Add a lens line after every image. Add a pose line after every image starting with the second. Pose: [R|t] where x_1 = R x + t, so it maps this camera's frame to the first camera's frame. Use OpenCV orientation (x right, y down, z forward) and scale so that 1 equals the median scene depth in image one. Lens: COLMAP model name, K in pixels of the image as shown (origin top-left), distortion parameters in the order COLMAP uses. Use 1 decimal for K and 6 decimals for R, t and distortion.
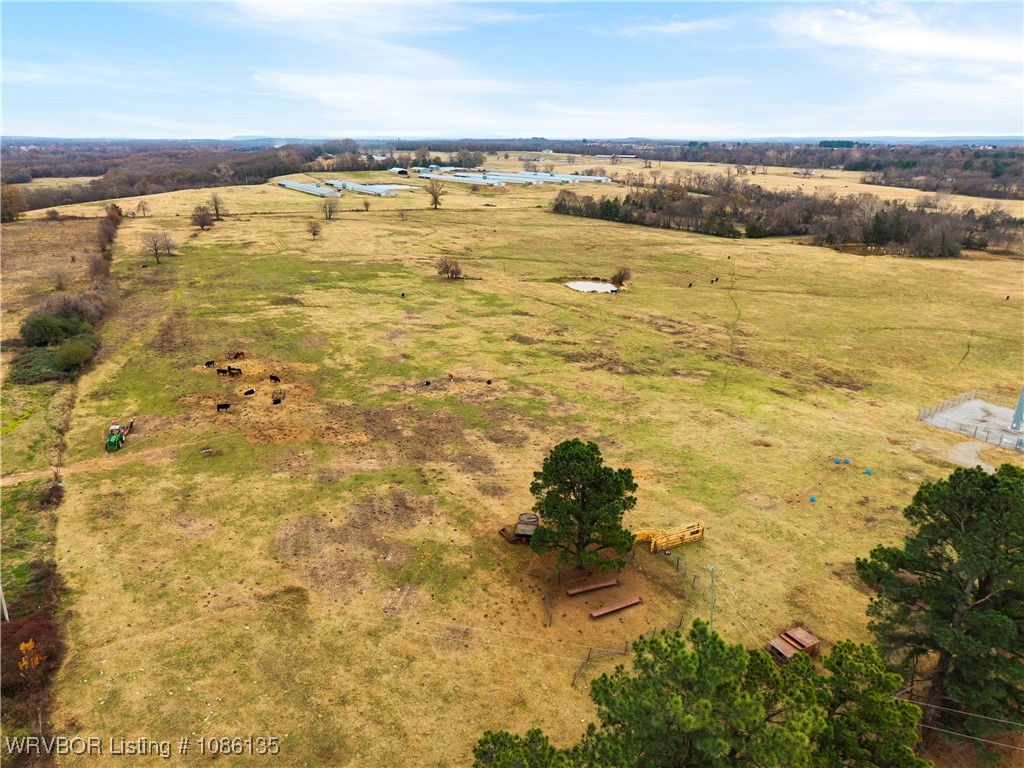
lens RADIAL K [[690.0, 0, 512.0], [0, 690.0, 384.0], [0, 0, 1]] dist [0.042570, -0.032526]
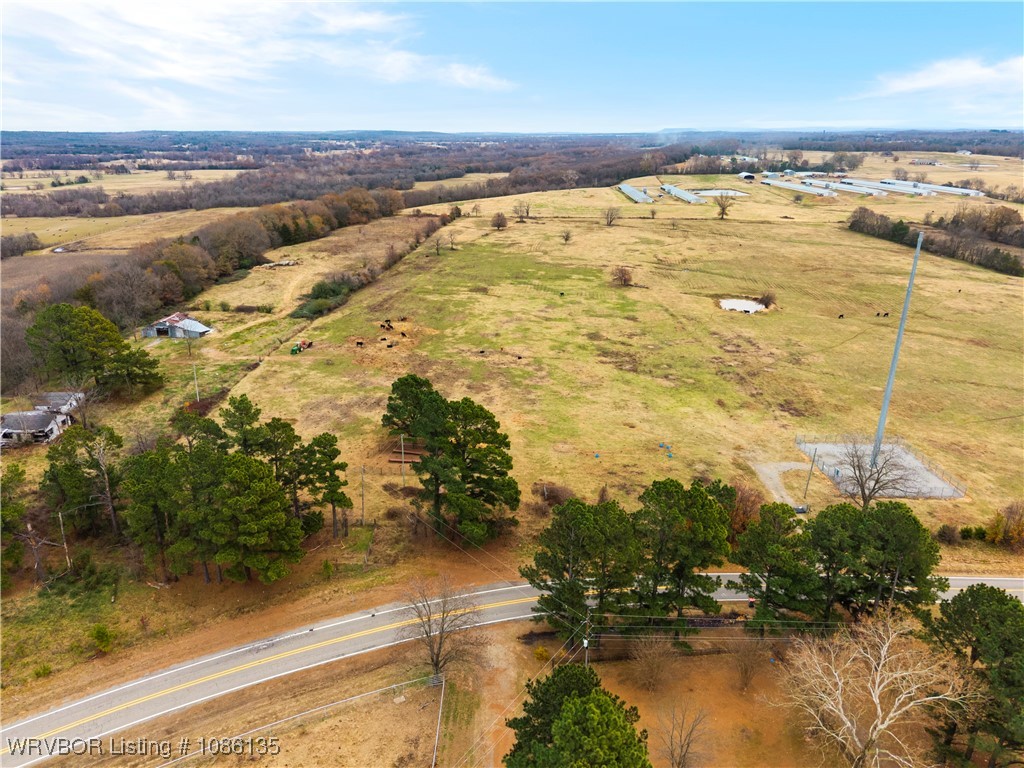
lens RADIAL K [[690.4, 0, 512.0], [0, 690.4, 384.0], [0, 0, 1]] dist [0.004603, -0.001854]
pose [[0.849073, 0.176607, -0.497880, 0.191548], [-0.171142, 0.983594, 0.057037, -0.007845], [0.499785, 0.036780, 0.865368, -0.077919]]
